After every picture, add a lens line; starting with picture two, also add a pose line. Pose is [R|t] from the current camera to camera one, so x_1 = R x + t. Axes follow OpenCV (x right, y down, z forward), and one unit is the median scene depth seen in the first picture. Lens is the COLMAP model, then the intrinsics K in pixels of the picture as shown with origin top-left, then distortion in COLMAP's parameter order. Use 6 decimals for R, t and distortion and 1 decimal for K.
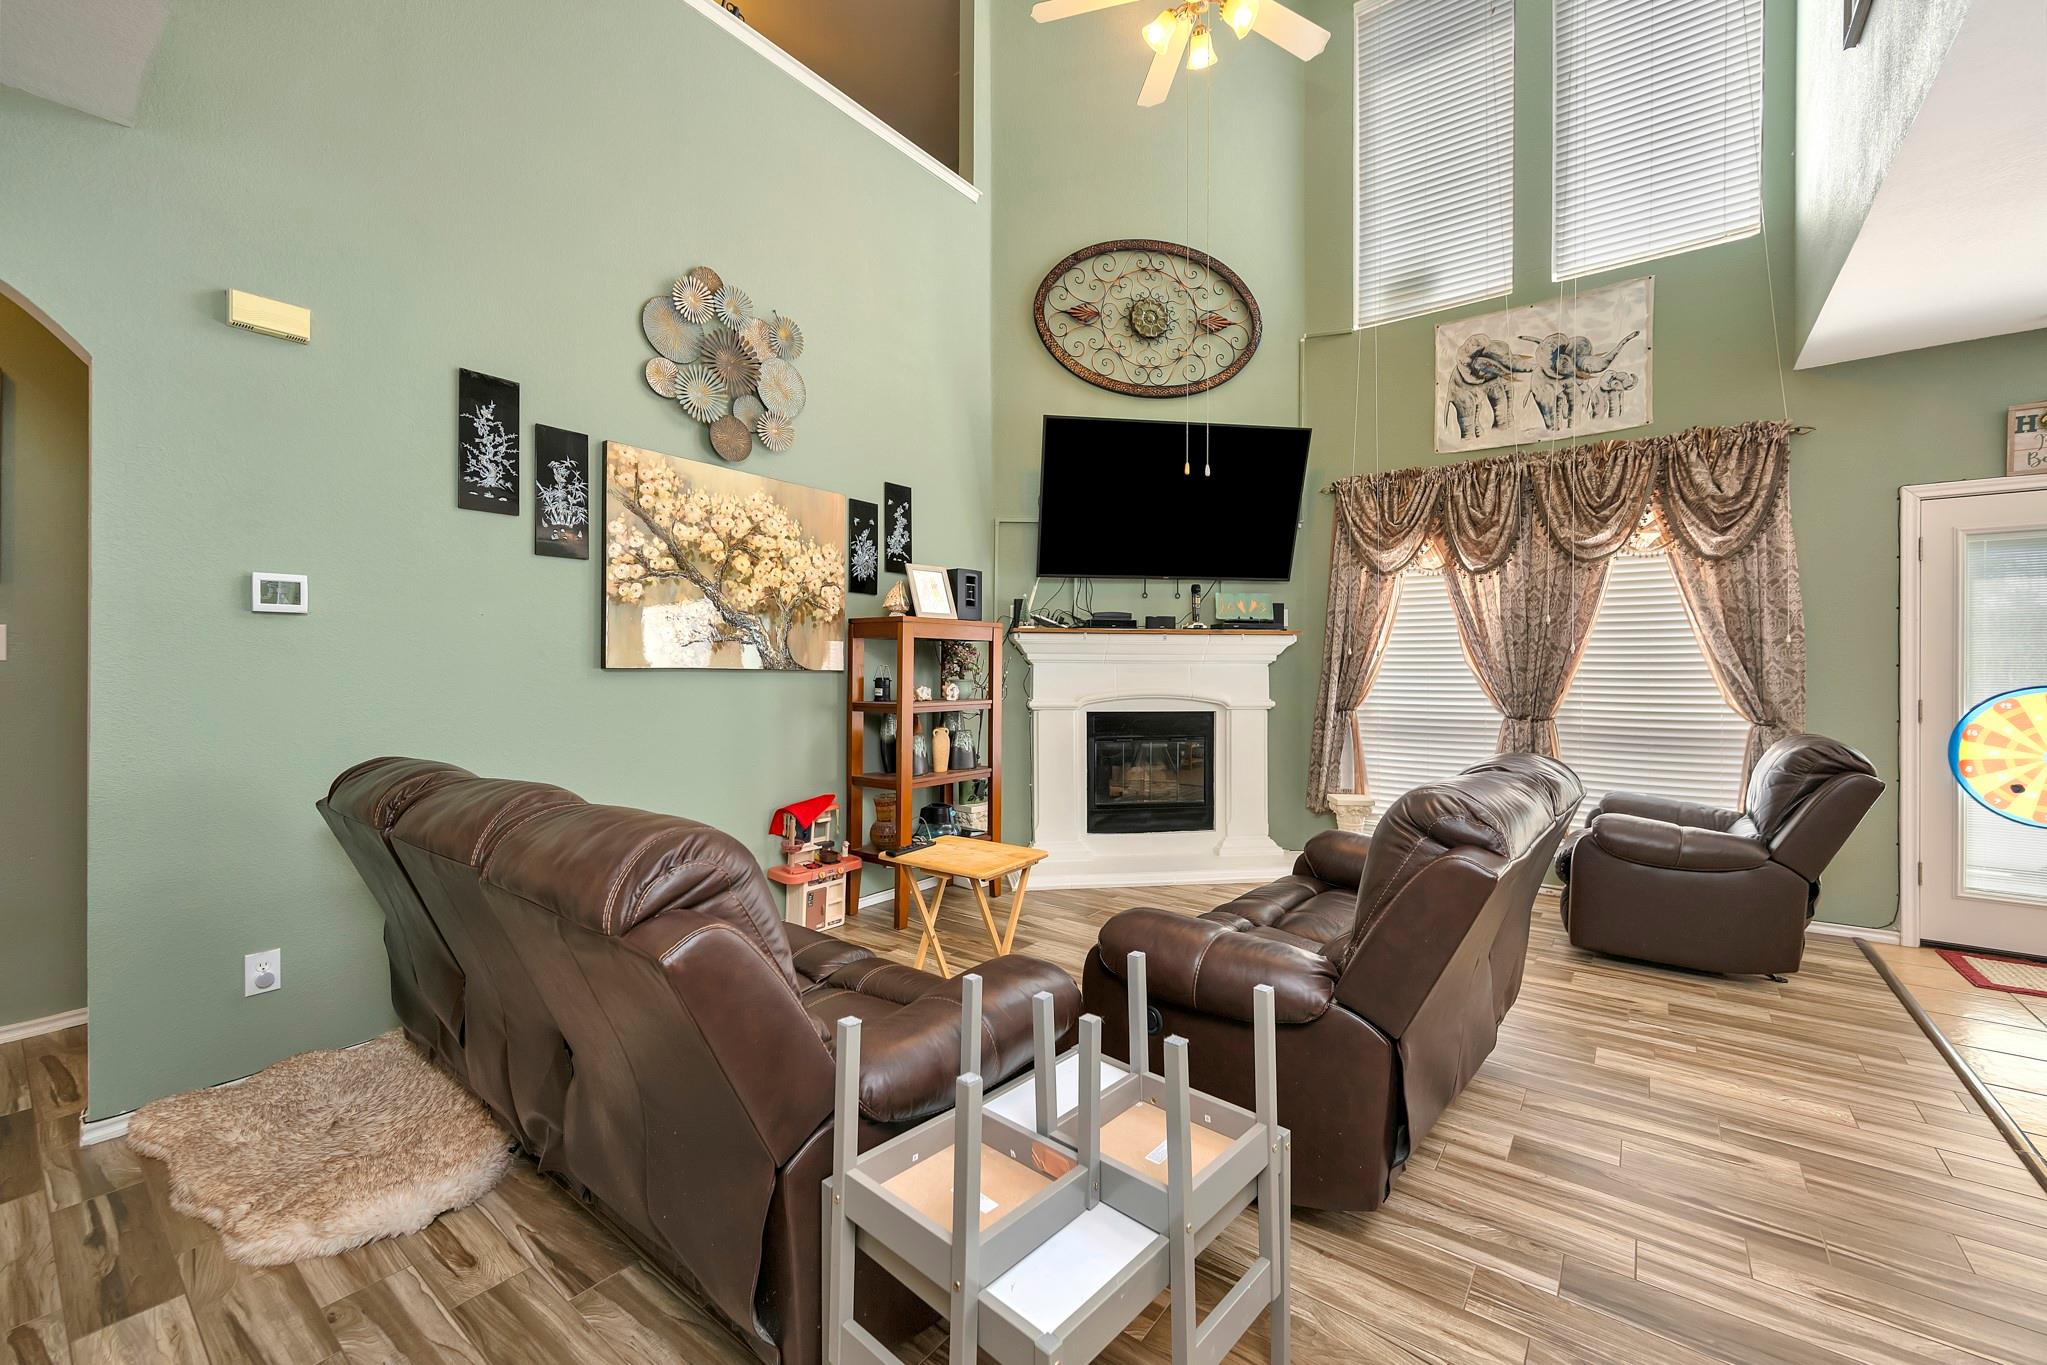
lens RADIAL K [[813.6, 0, 1030.0], [0, 813.6, 671.2], [0, 0, 1]] dist [0.003567, 0.000295]
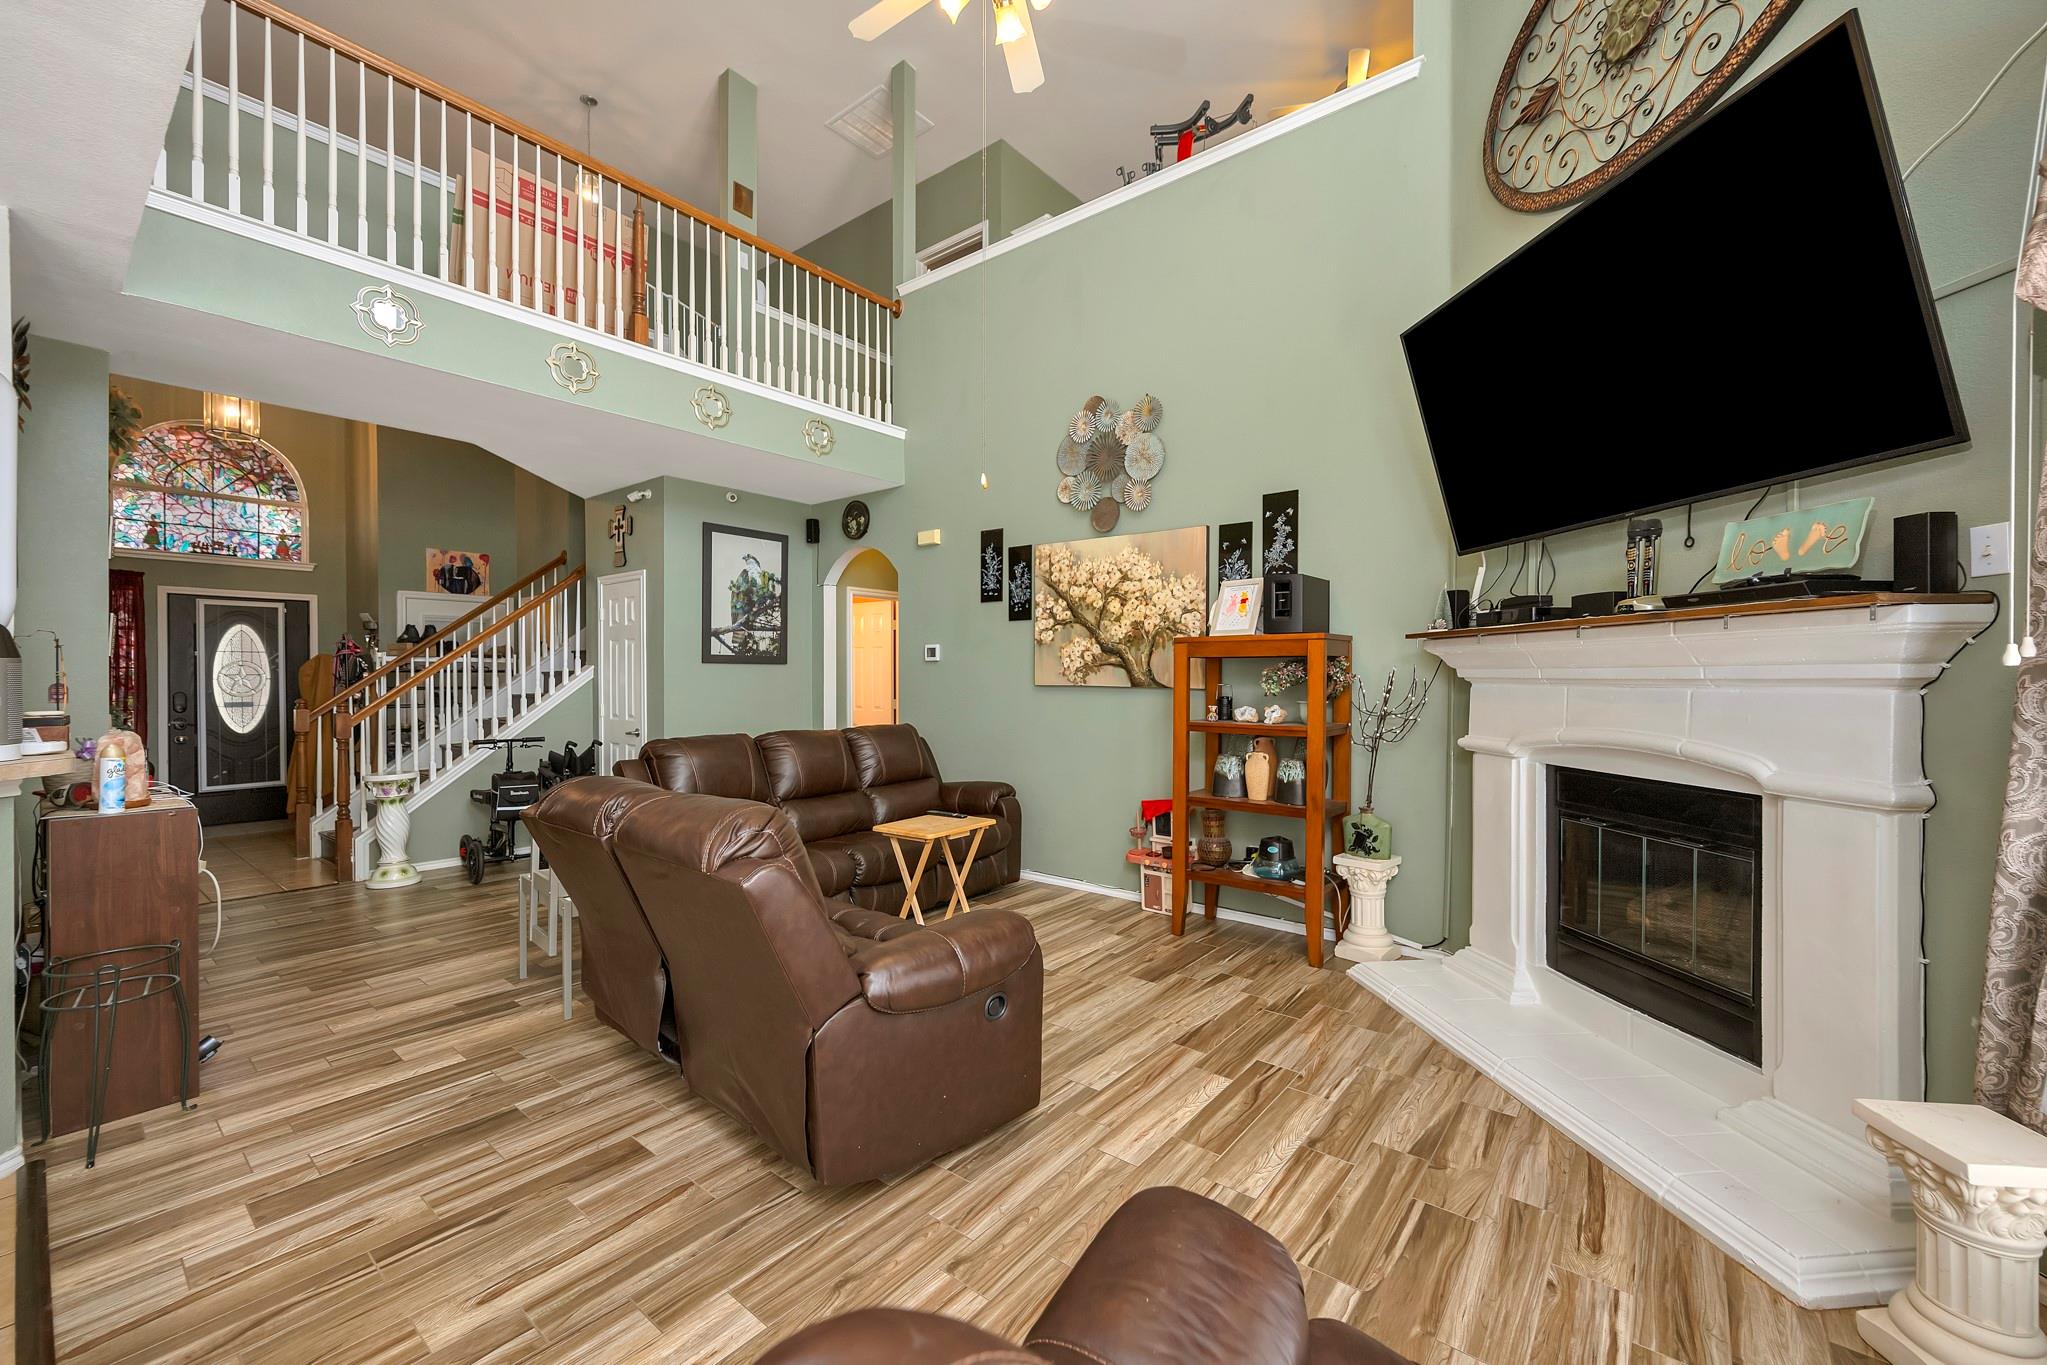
lens RADIAL K [[813.6, 0, 1028.3], [0, 813.6, 683.5], [0, 0, 1]] dist [0.003567, 0.000295]
pose [[-0.028665, 0.005627, -0.999573, 0.960677], [-0.005370, 0.999969, 0.005784, -0.014561], [0.999575, 0.005533, -0.028634, 0.898801]]
